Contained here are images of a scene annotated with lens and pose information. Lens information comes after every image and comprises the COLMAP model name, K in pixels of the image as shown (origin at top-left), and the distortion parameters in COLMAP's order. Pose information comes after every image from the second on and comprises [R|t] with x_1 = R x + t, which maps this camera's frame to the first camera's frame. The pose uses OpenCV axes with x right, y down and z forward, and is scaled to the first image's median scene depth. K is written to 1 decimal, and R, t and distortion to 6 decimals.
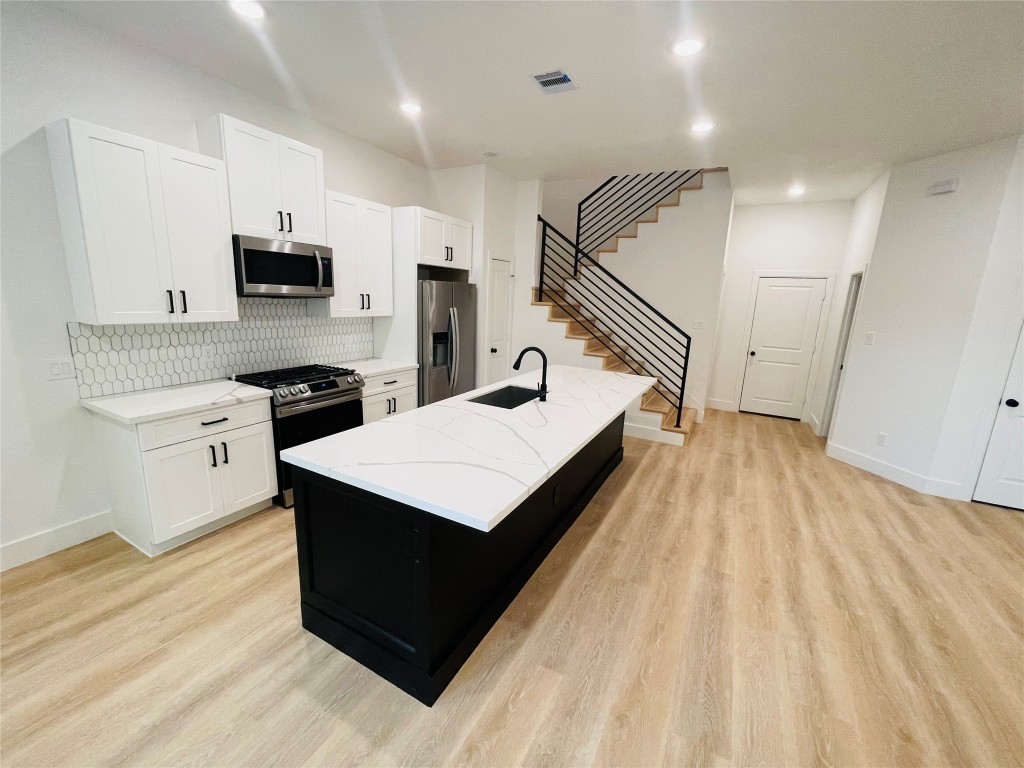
lens RADIAL K [[420.2, 0, 515.5], [0, 420.2, 381.0], [0, 0, 1]] dist [0.000792, 0.000667]
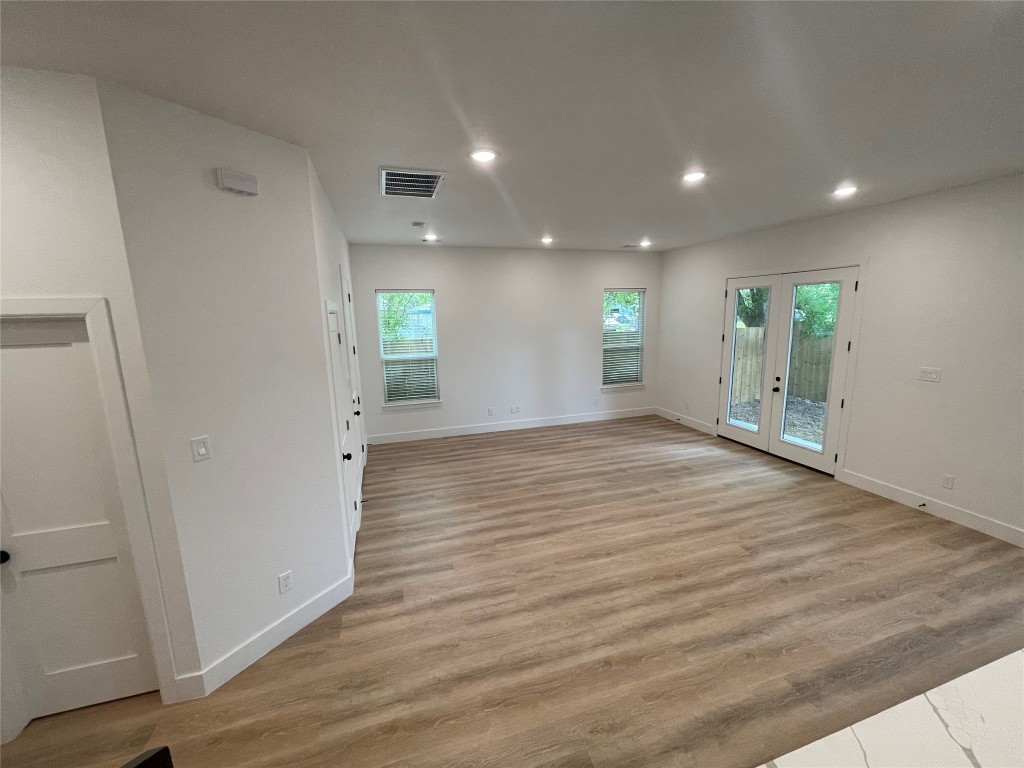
lens RADIAL K [[420.2, 0, 513.4], [0, 420.2, 386.9], [0, 0, 1]] dist [0.000792, 0.000667]
pose [[-0.711495, -0.154809, 0.685426, 0.307471], [0.131225, 0.928998, 0.346037, -0.383327], [-0.690329, 0.336149, -0.640663, 1.341950]]
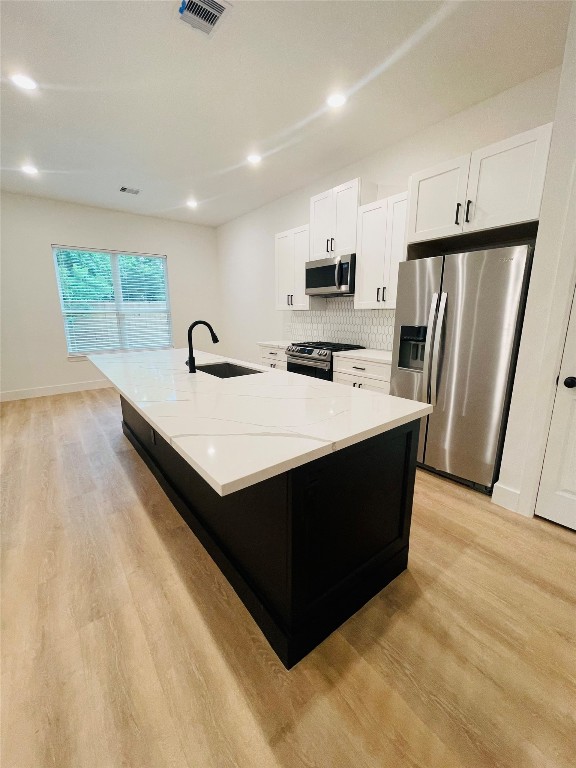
lens RADIAL K [[315.1, 0, 288.7], [0, 315.1, 383.9], [0, 0, 1]] dist [0.000792, 0.000667]
pose [[-0.415799, 0.162014, -0.894909, 0.590059], [-0.194958, 0.945251, 0.261711, -0.156204], [0.888315, 0.283288, -0.361448, 1.317403]]
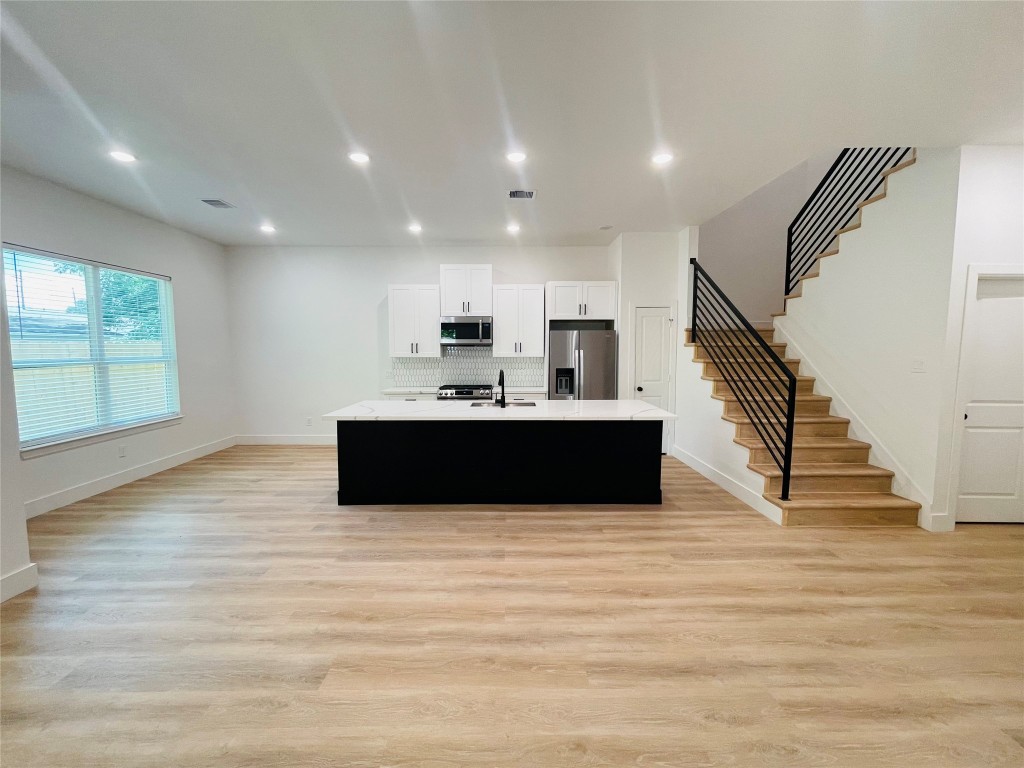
lens RADIAL K [[420.2, 0, 511.5], [0, 420.2, 384.1], [0, 0, 1]] dist [0.000792, 0.000667]
pose [[0.476588, 0.031684, -0.878556, 1.153507], [-0.155113, 0.986703, -0.048559, 0.029034], [0.865335, 0.159418, 0.475165, 0.297709]]
